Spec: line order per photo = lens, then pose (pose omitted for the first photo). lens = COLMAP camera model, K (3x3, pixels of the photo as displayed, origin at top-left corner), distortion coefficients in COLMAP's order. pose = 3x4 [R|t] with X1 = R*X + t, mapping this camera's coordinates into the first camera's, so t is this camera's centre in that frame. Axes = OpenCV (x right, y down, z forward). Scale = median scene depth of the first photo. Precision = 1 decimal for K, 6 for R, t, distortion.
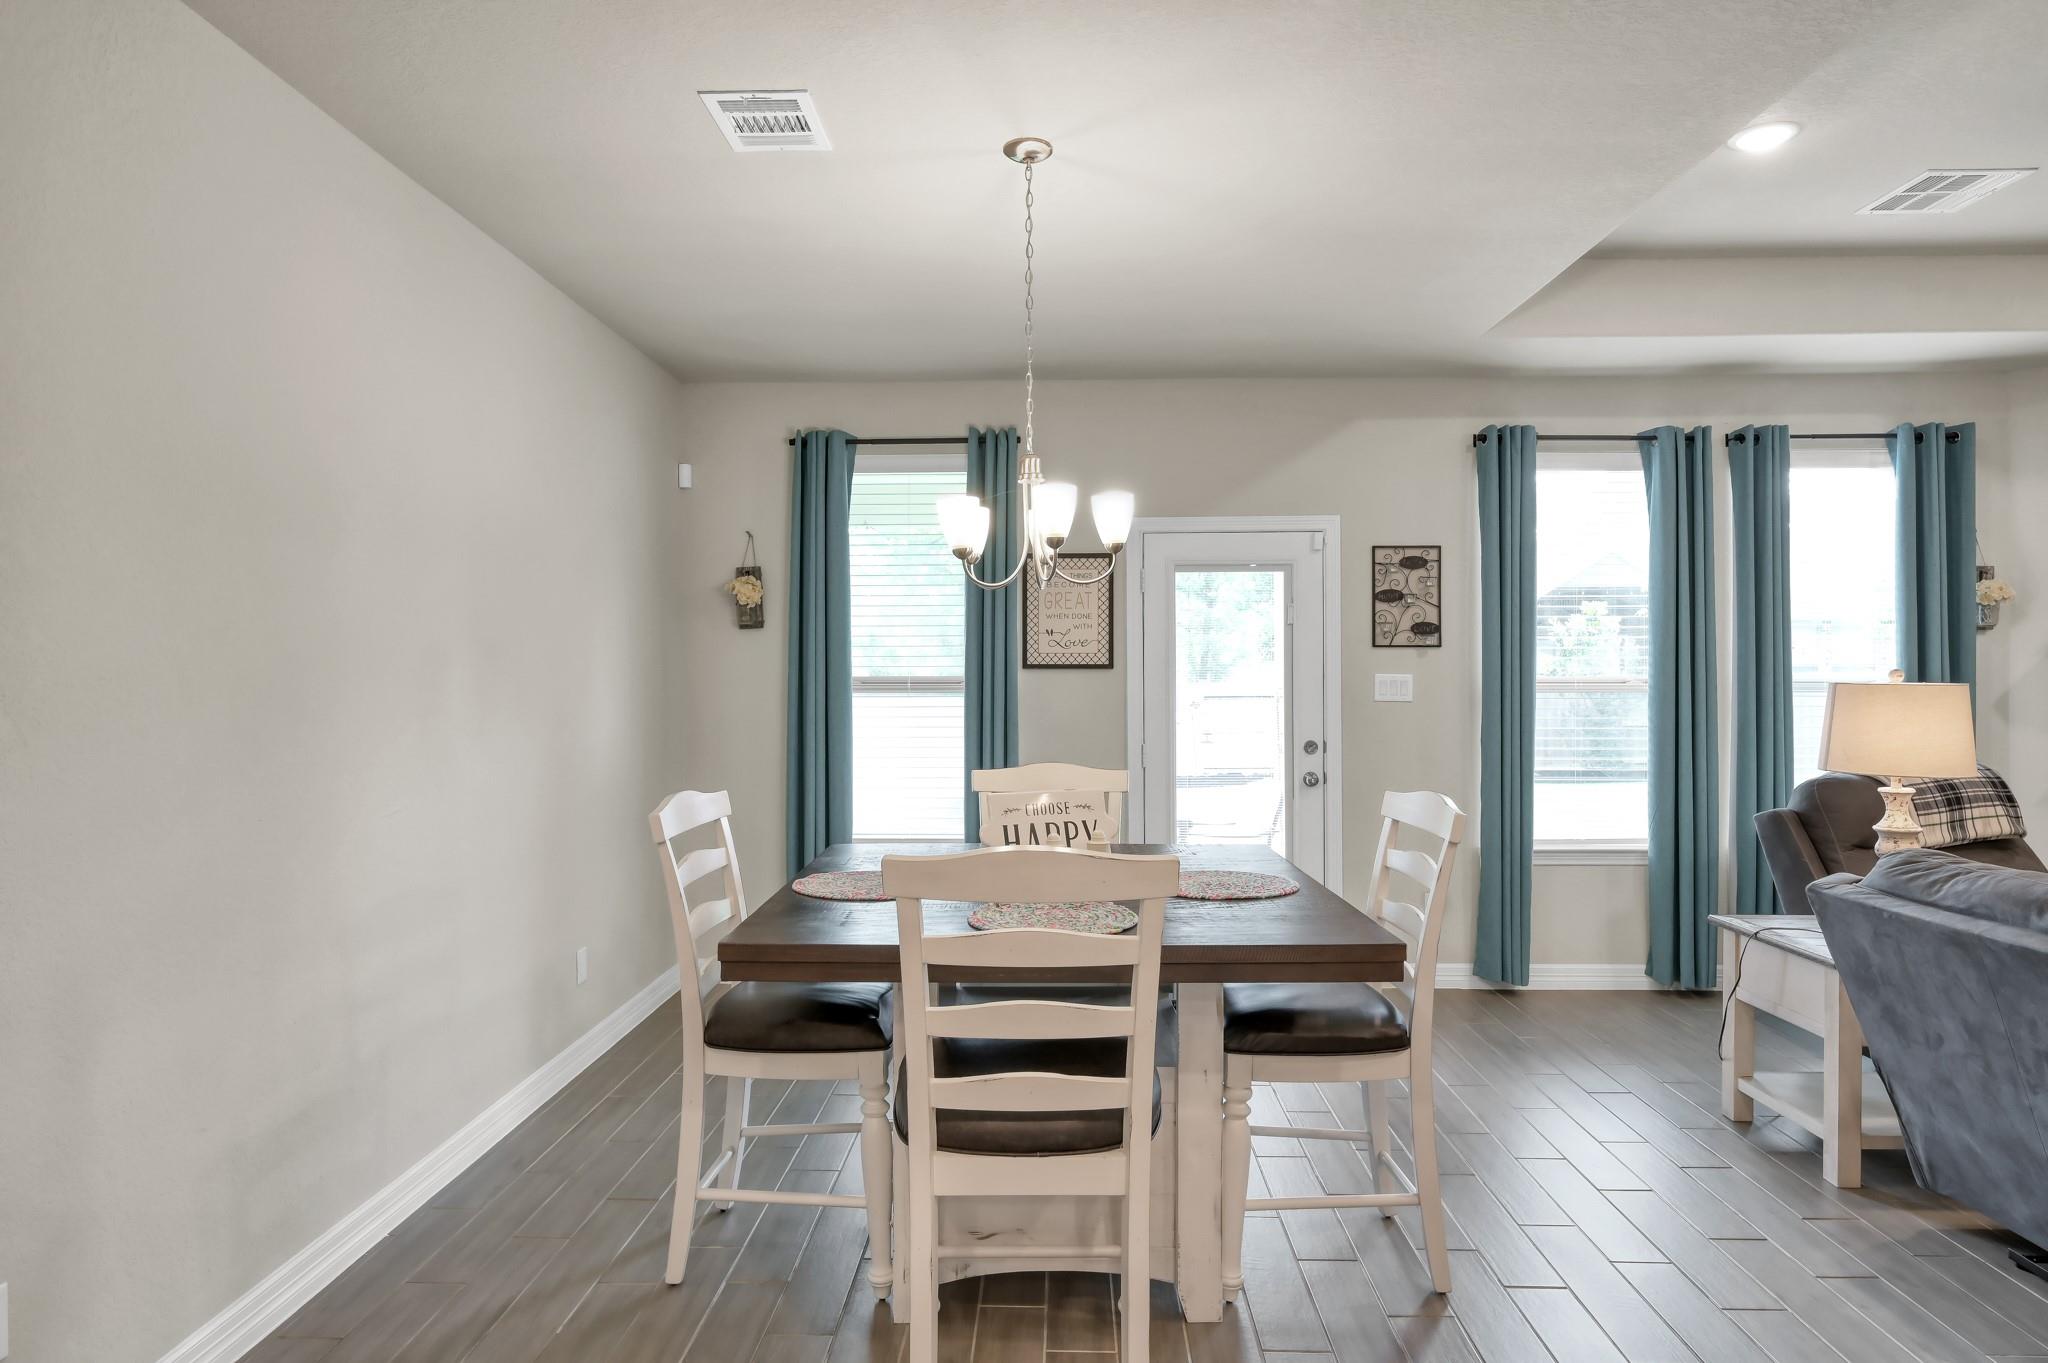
lens RADIAL K [[1160.3, 0, 1030.9], [0, 1160.3, 668.7], [0, 0, 1]] dist [-0.000339, 0.000888]
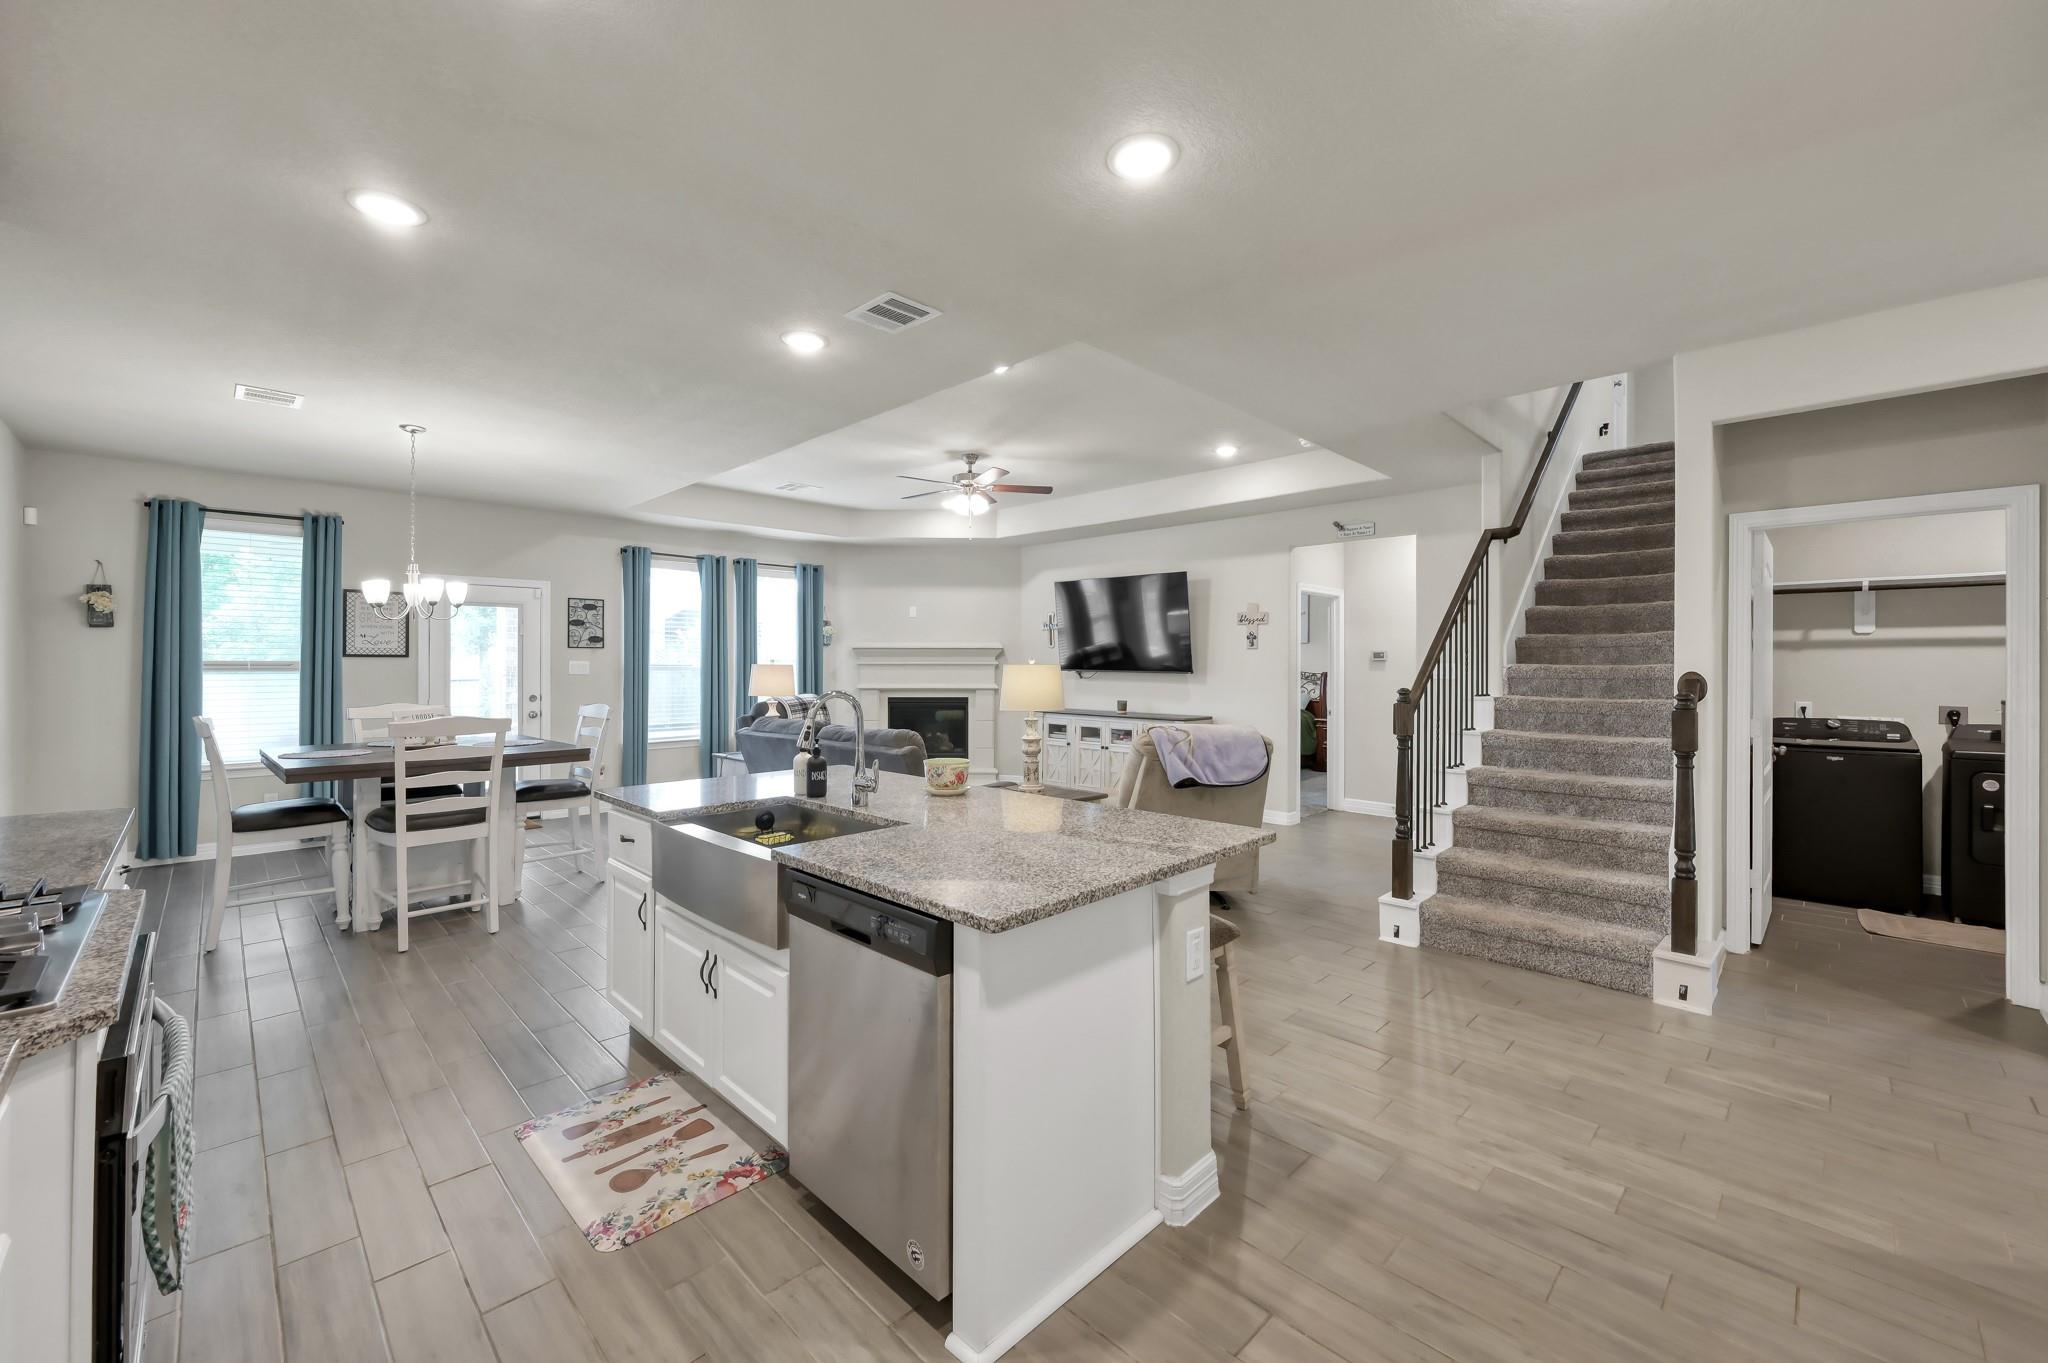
lens RADIAL K [[812.2, 0, 1018.5], [0, 812.2, 664.9], [0, 0, 1]] dist [-0.000672, 0.000087]
pose [[0.688801, 0.003113, 0.724944, -0.189362], [-0.004789, 0.999988, 0.000256, 0.006929], [-0.724935, -0.003648, 0.688808, -0.541074]]
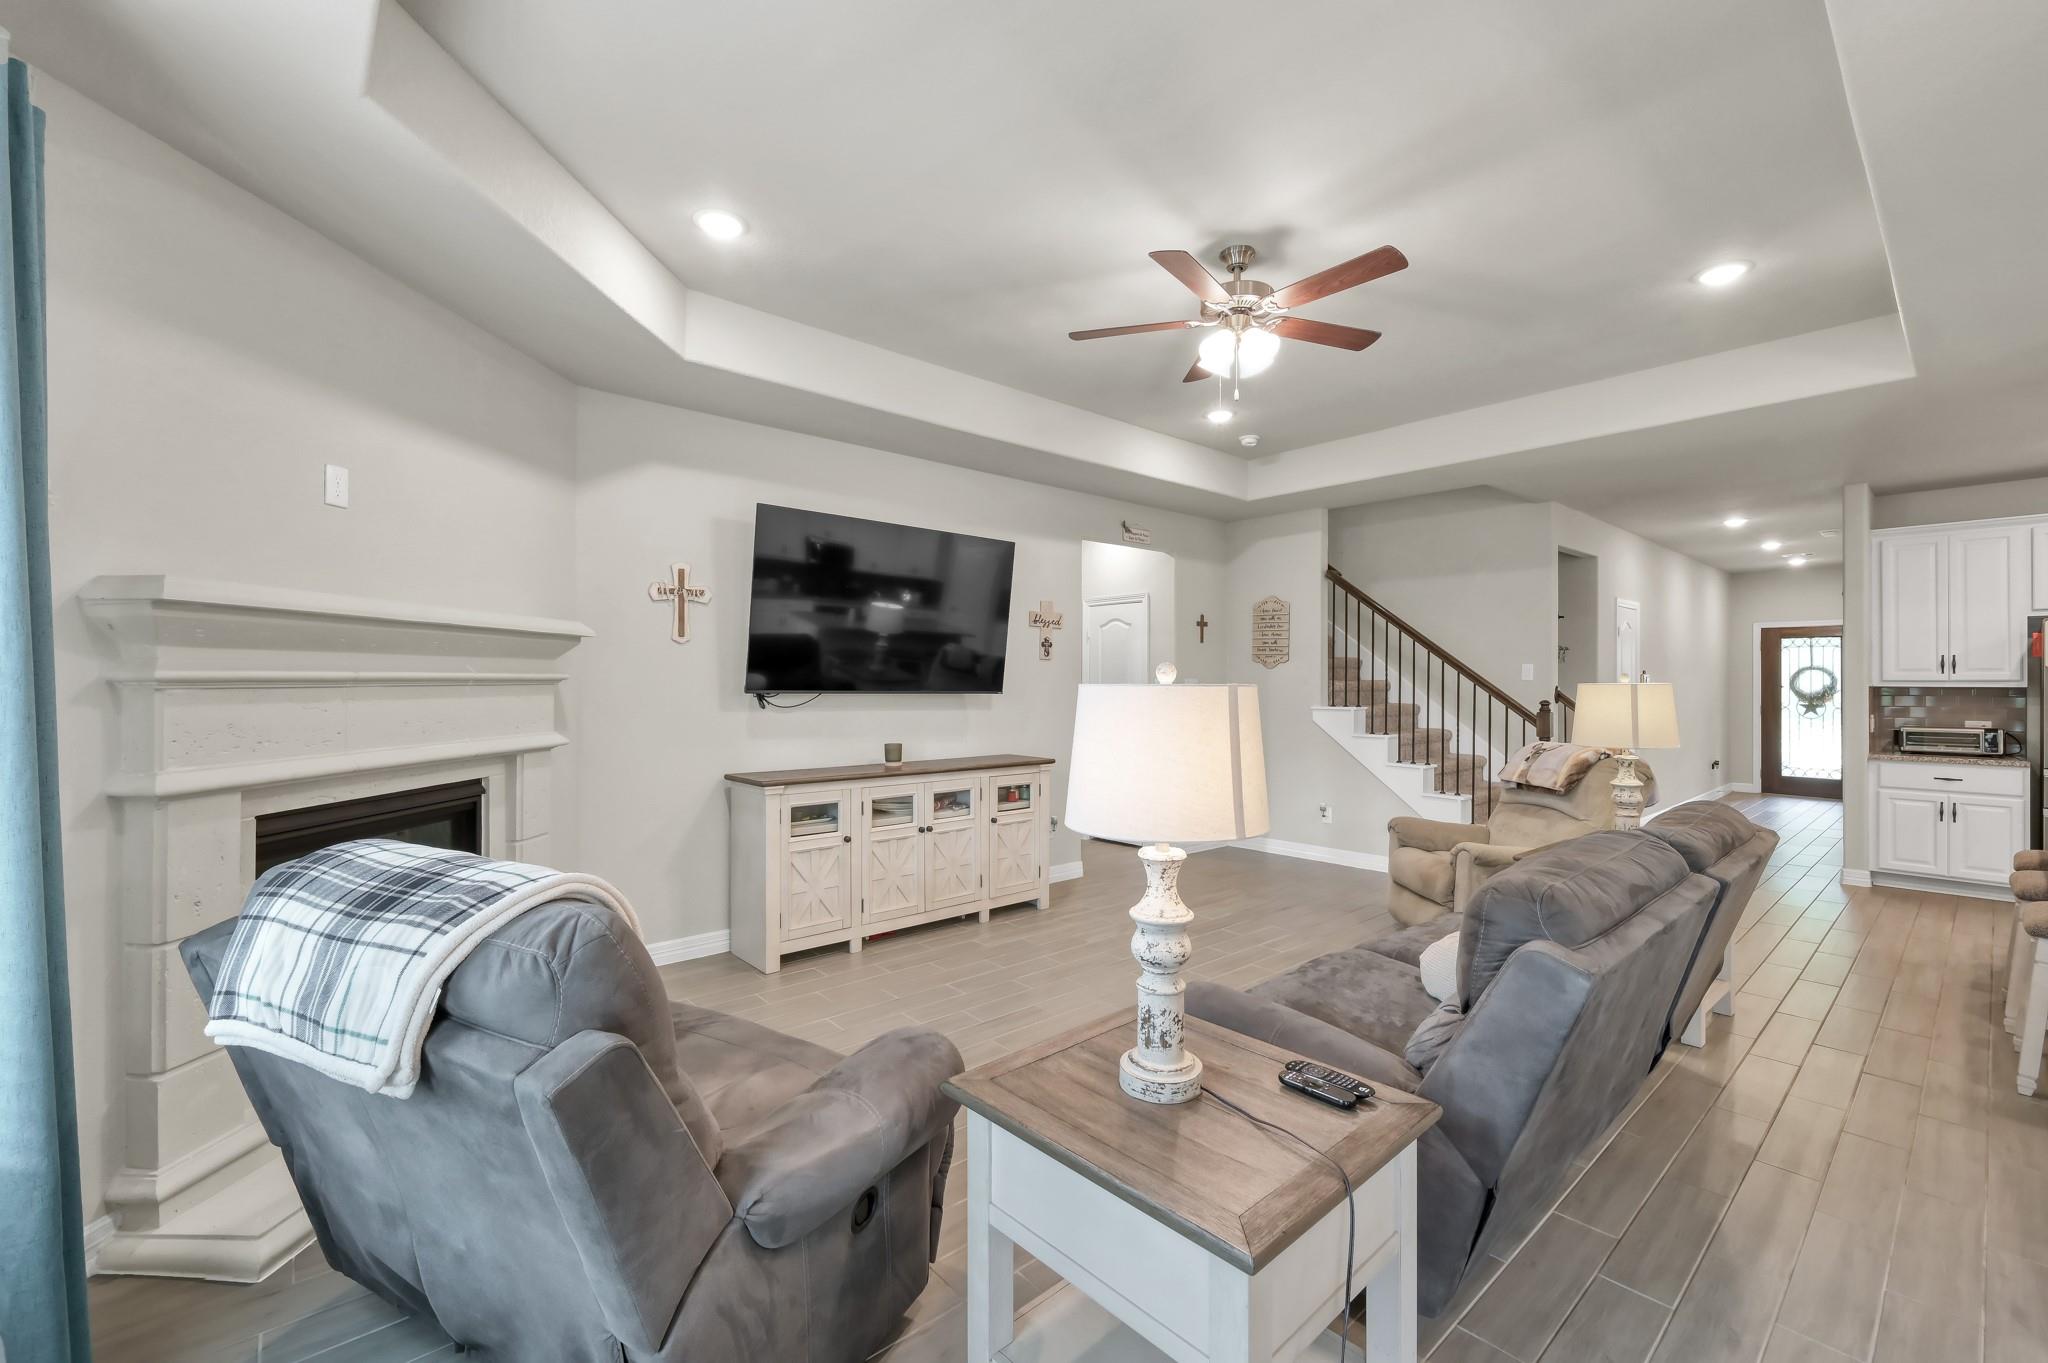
lens RADIAL K [[854.2, 0, 1022.5], [0, 854.2, 679.6], [0, 0, 1]] dist [-0.003468, -0.000650]
pose [[-0.681719, 0.005275, 0.731595, 0.299130], [0.001019, 0.999980, -0.006261, 0.010658], [-0.731614, -0.003522, -0.681710, 0.908268]]
